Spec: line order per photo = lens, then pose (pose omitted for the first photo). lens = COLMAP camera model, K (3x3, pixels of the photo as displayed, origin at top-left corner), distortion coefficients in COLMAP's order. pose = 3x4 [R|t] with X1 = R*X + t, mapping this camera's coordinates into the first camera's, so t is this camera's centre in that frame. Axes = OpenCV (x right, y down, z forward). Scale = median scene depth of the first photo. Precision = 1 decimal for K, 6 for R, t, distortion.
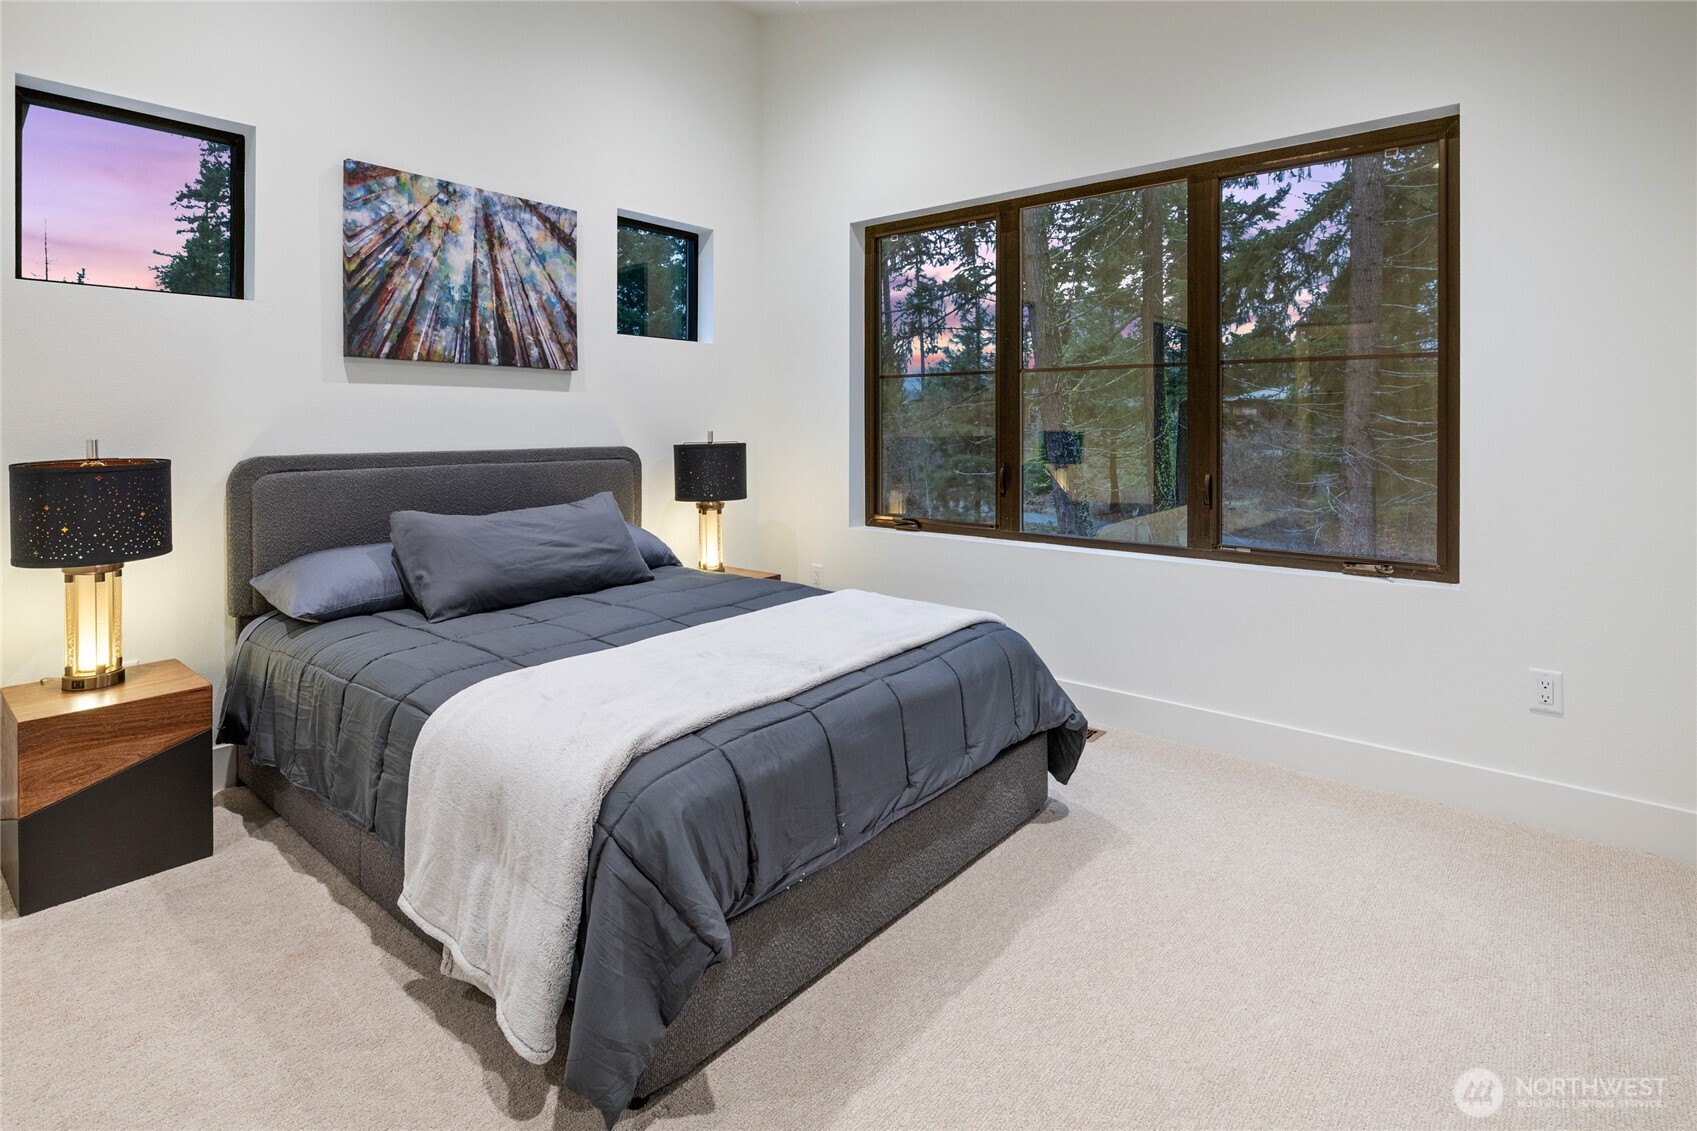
lens RADIAL K [[837.4, 0, 852.5], [0, 837.4, 569.1], [0, 0, 1]] dist [-0.000052, 0.000597]
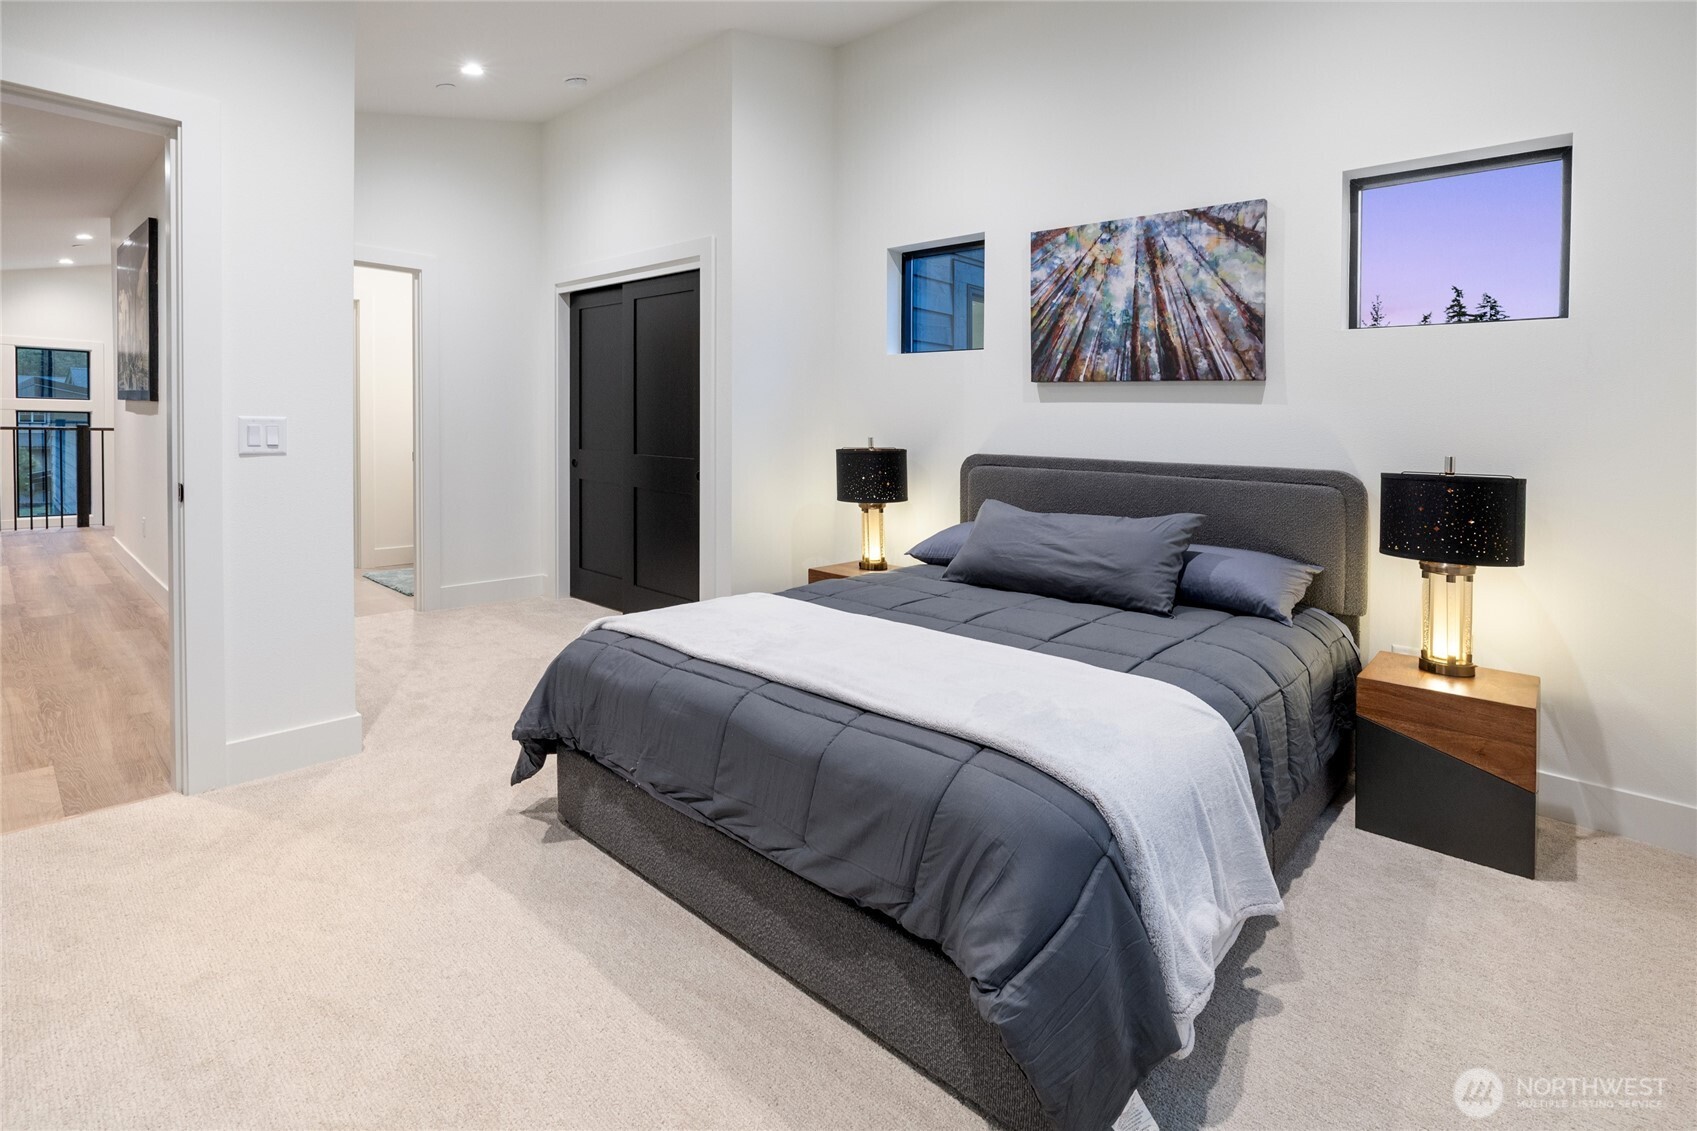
lens RADIAL K [[777.9, 0, 853.2], [0, 777.9, 562.3], [0, 0, 1]] dist [0.002406, 0.000323]
pose [[-0.025859, 0.171133, -0.984909, 0.600564], [-0.198320, 0.964777, 0.172842, -0.124559], [0.979796, 0.199796, 0.008991, 0.701459]]
